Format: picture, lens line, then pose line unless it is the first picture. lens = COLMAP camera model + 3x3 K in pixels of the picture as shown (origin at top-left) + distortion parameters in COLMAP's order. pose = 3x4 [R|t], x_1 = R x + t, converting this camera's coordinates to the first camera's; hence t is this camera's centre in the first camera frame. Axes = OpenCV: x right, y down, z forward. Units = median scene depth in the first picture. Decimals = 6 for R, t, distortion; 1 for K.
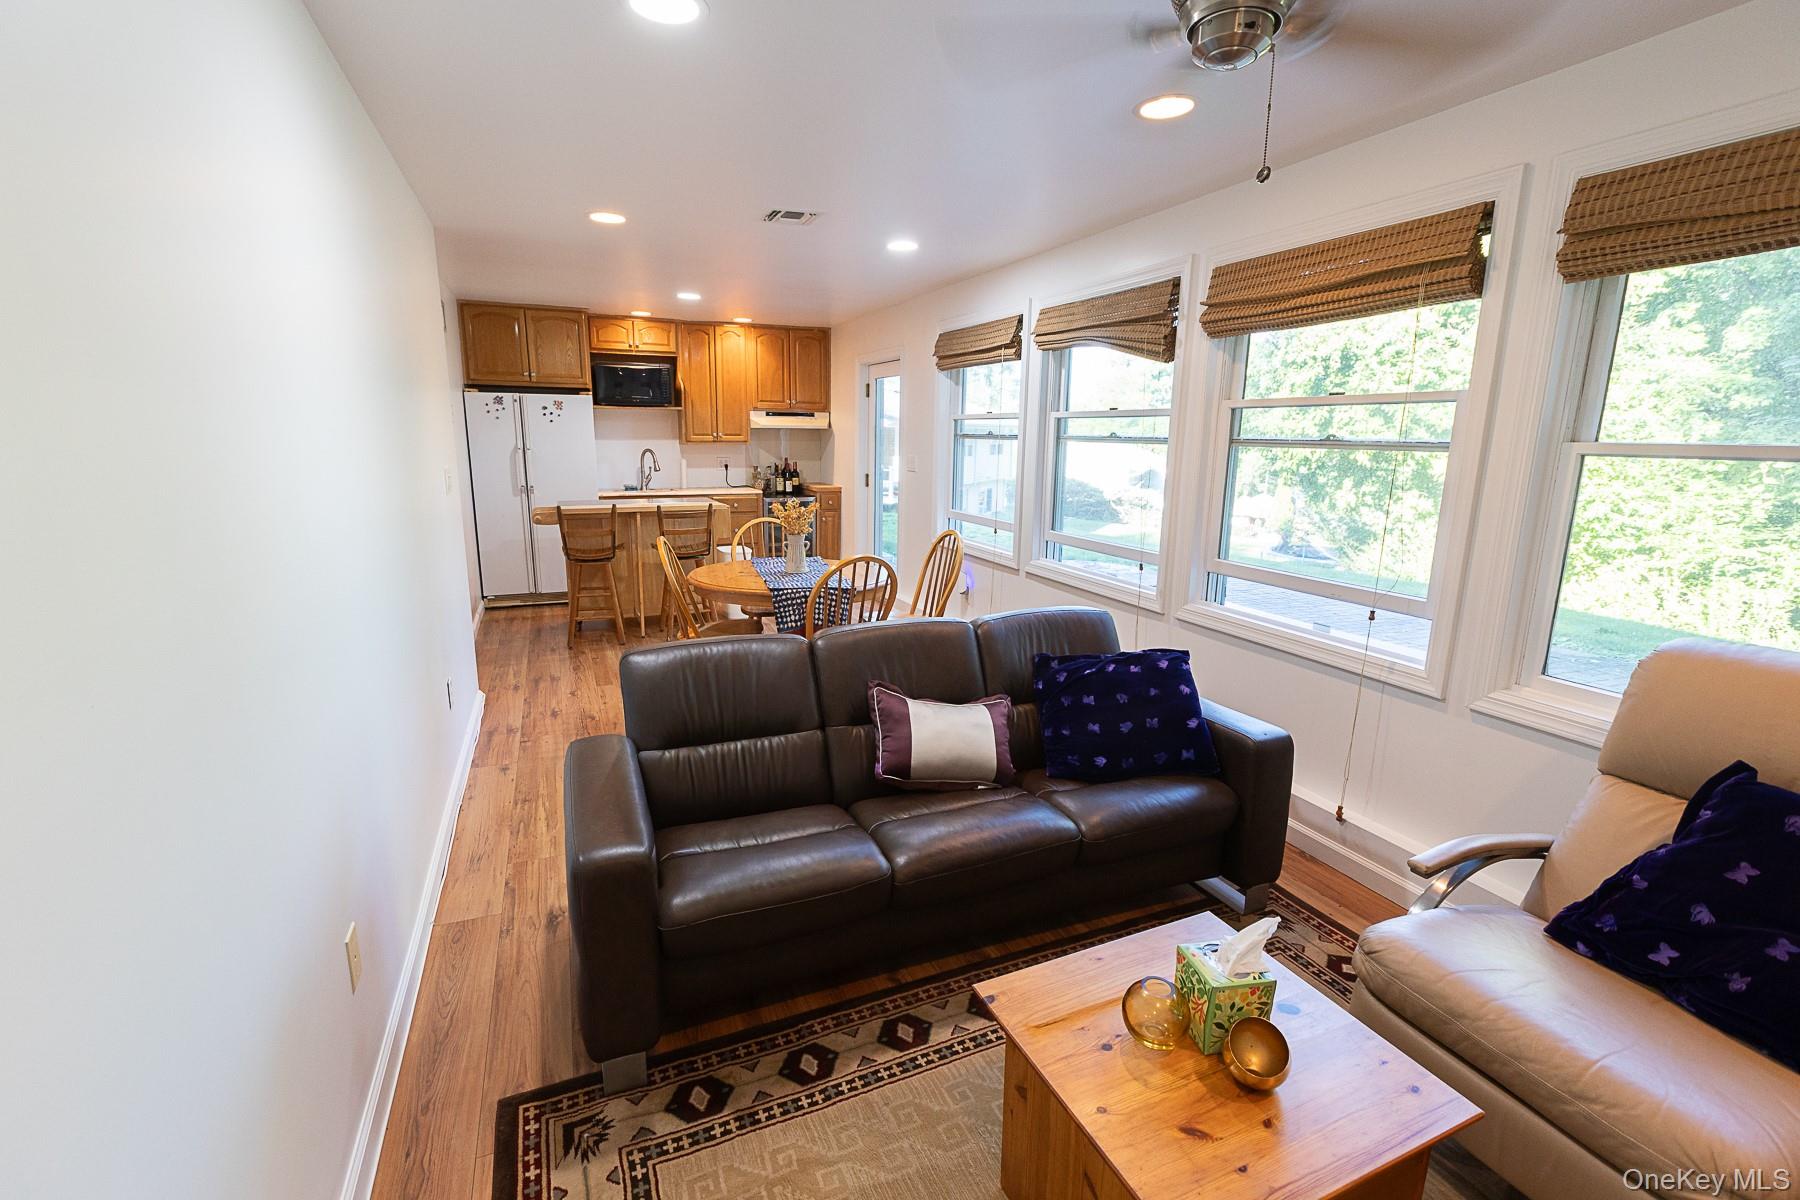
lens RADIAL K [[807.0, 0, 899.5], [0, 807.0, 605.1], [0, 0, 1]] dist [0.001949, 0.001190]
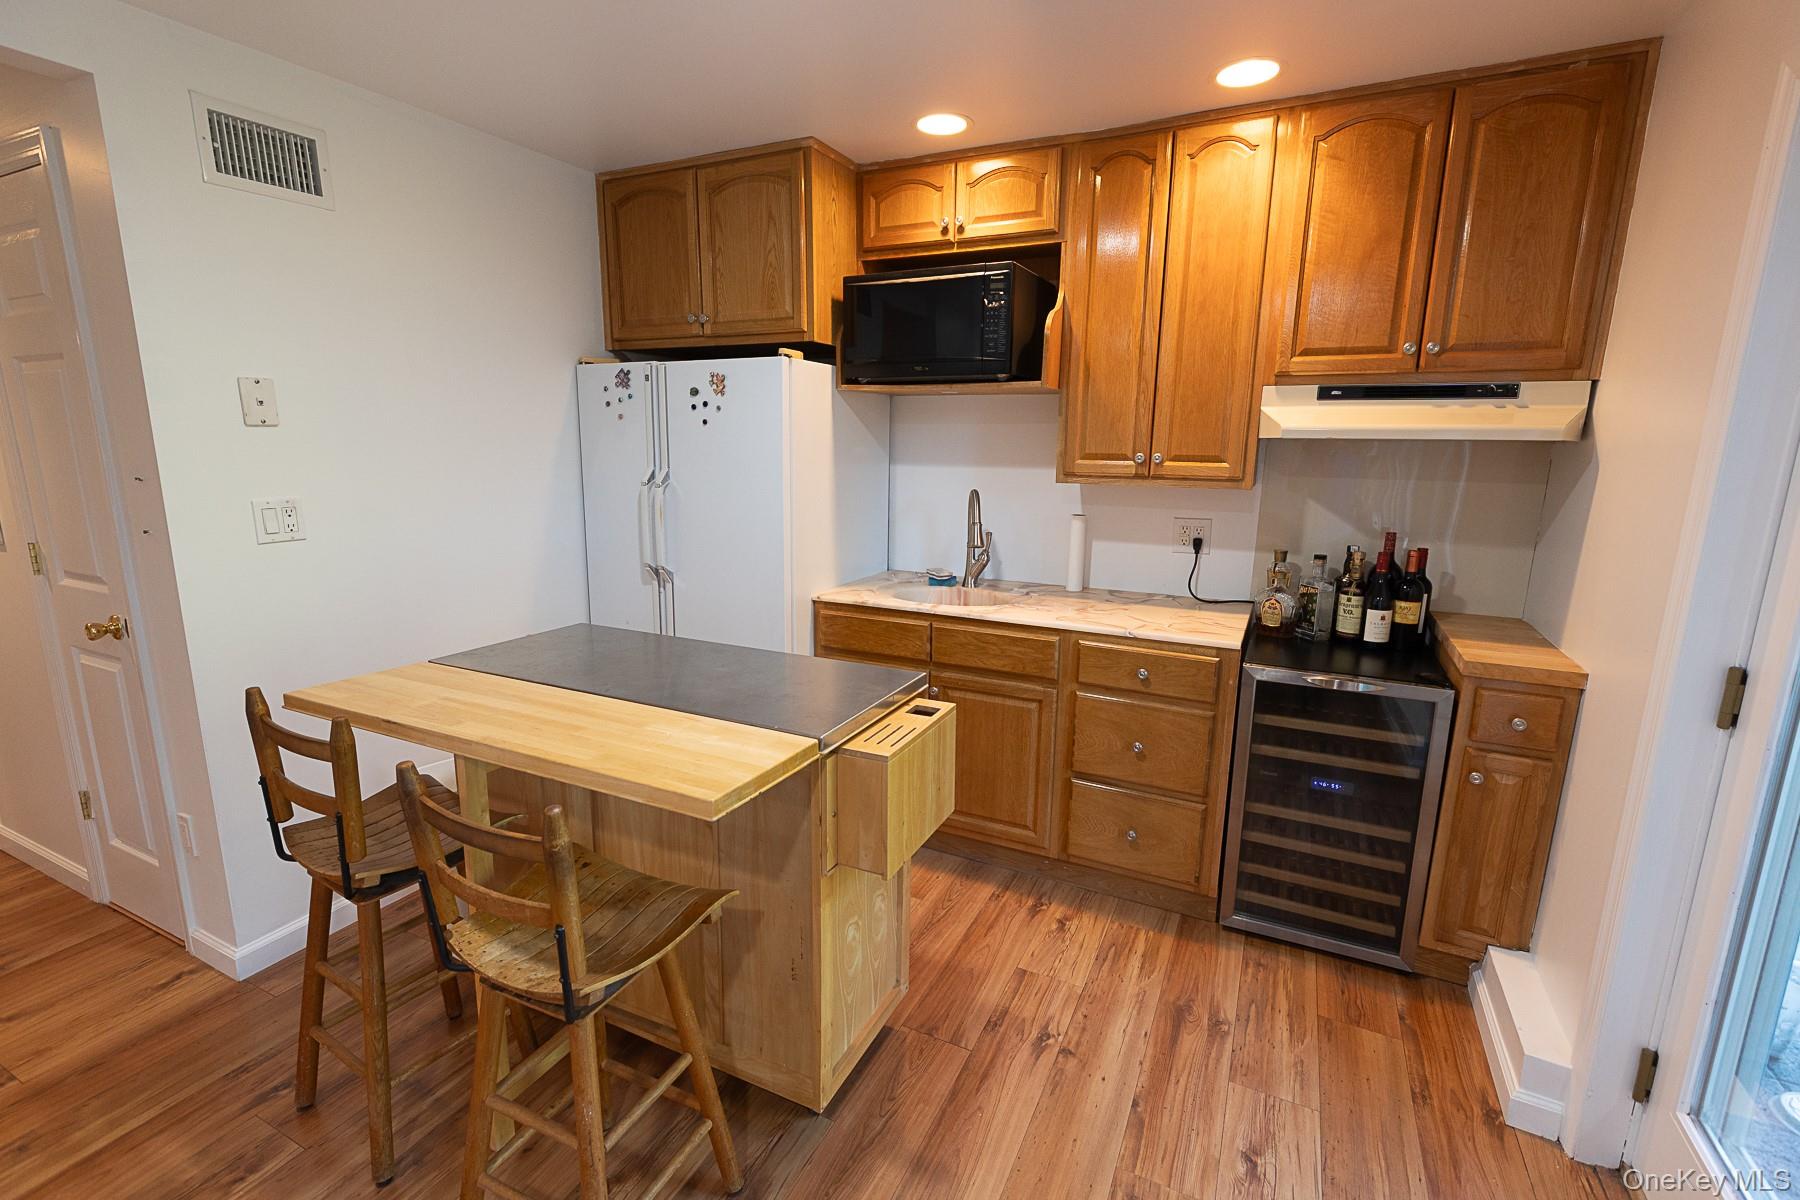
lens RADIAL K [[807.0, 0, 898.7], [0, 807.0, 591.9], [0, 0, 1]] dist [0.001949, 0.001190]
pose [[0.650236, 0.143977, -0.745965, -0.028859], [-0.163025, 0.985449, 0.048094, -0.152359], [0.742035, 0.090338, 0.664247, 0.689704]]
